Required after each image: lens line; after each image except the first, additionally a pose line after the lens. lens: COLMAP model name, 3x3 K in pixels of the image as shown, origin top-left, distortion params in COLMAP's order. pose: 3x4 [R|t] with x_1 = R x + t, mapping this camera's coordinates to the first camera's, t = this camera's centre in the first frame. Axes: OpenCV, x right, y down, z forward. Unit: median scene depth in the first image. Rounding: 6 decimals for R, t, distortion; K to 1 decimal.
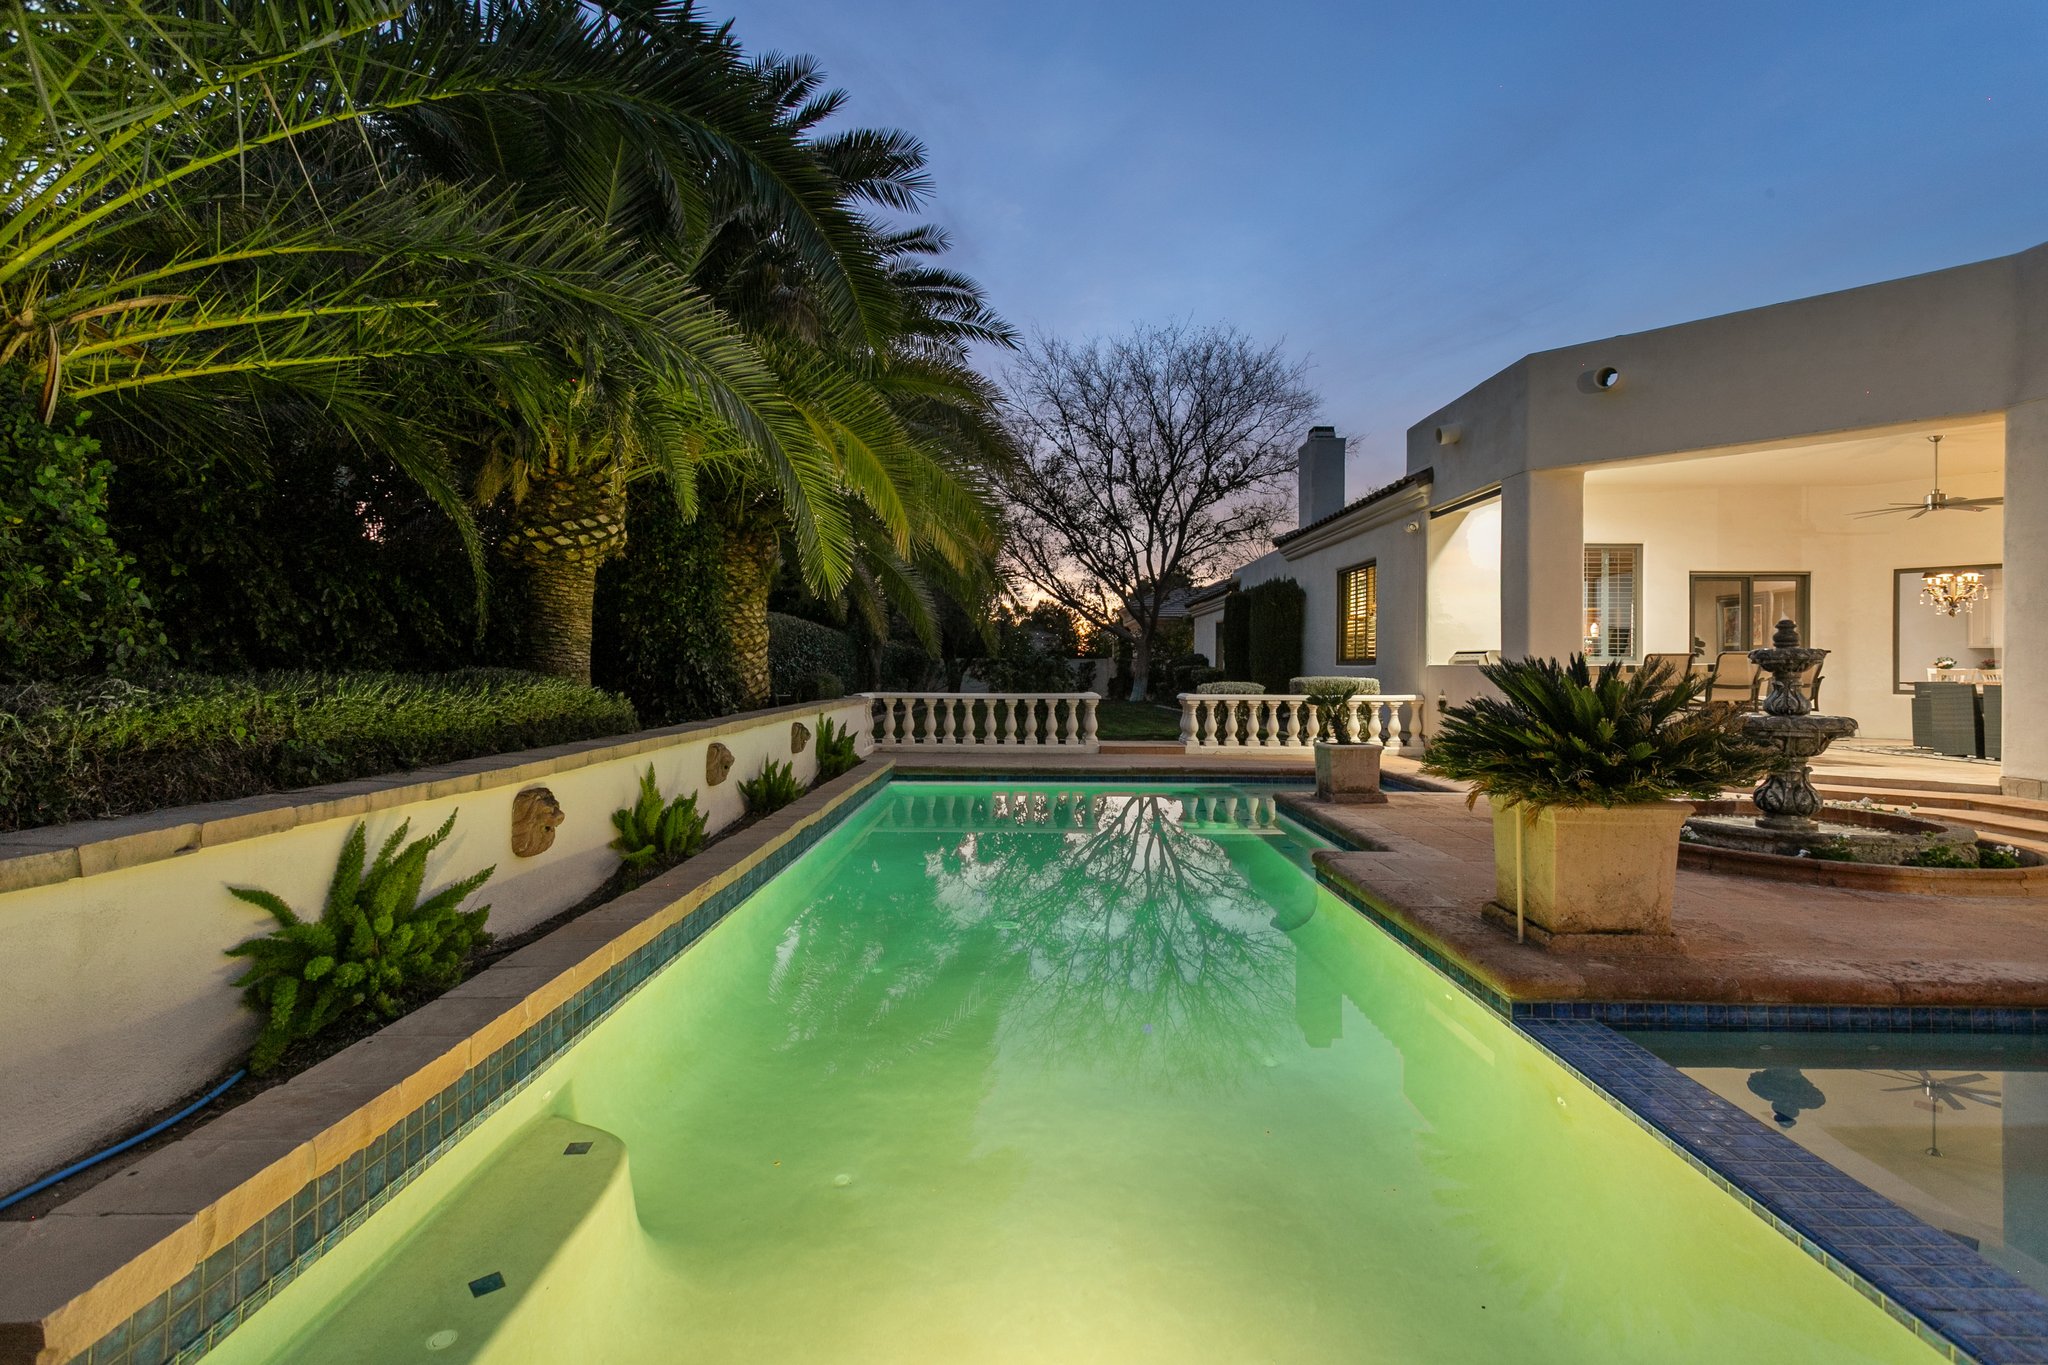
lens RADIAL K [[967.8, 0, 1021.2], [0, 967.8, 671.4], [0, 0, 1]] dist [0.005392, 0.004304]
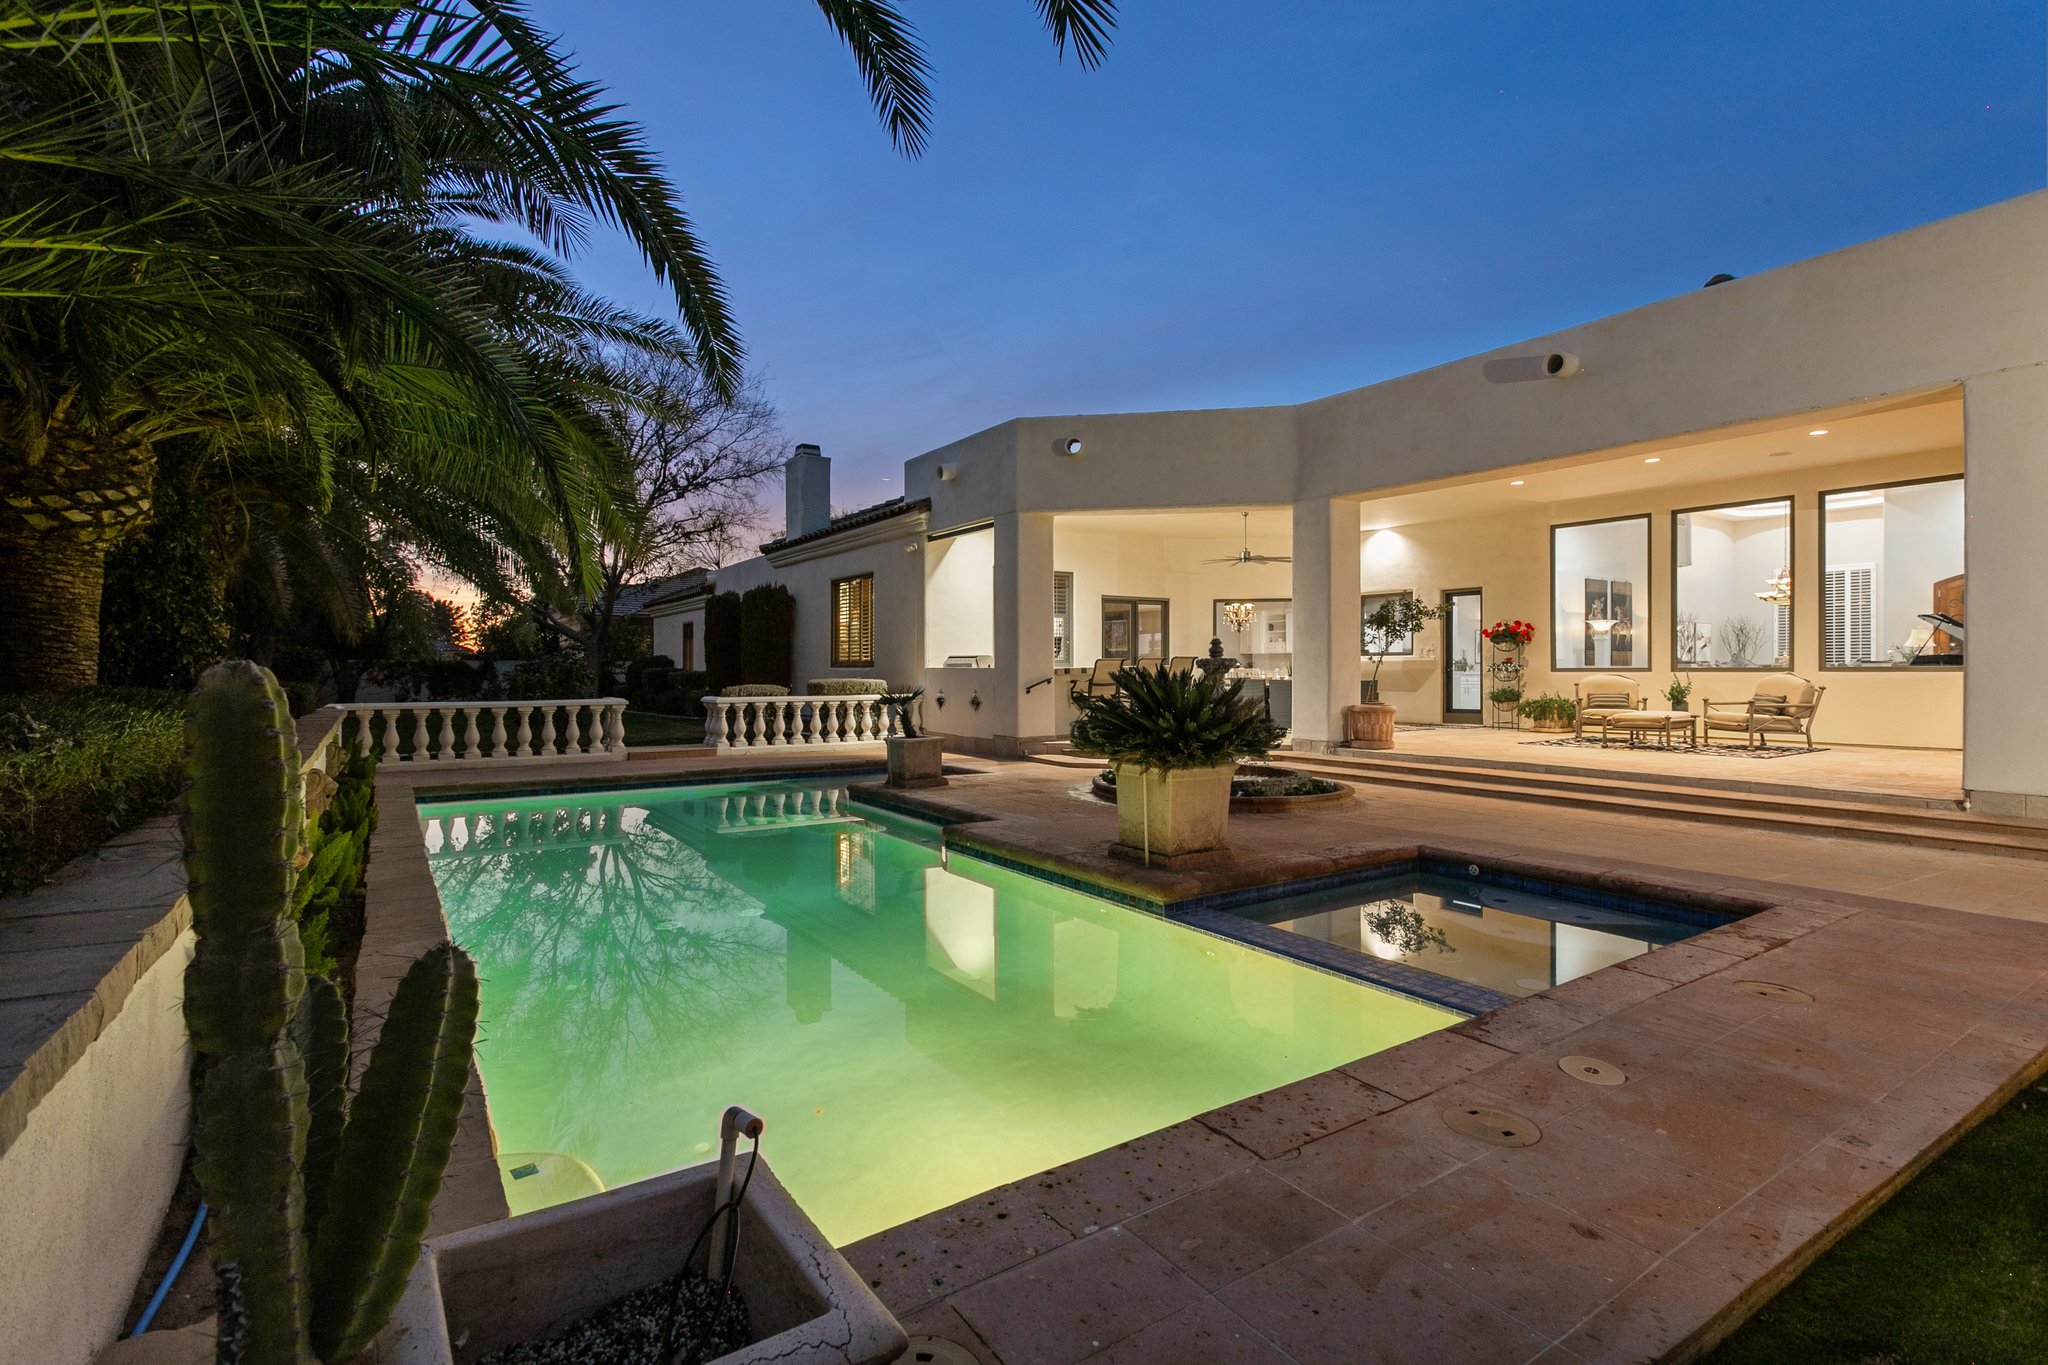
lens RADIAL K [[967.8, 0, 1015.4], [0, 967.8, 679.4], [0, 0, 1]] dist [0.005392, 0.004304]
pose [[0.831937, -0.012332, 0.554732, -0.137363], [0.007413, 0.999911, 0.011111, -0.004385], [-0.554820, -0.005132, 0.831955, -0.024756]]
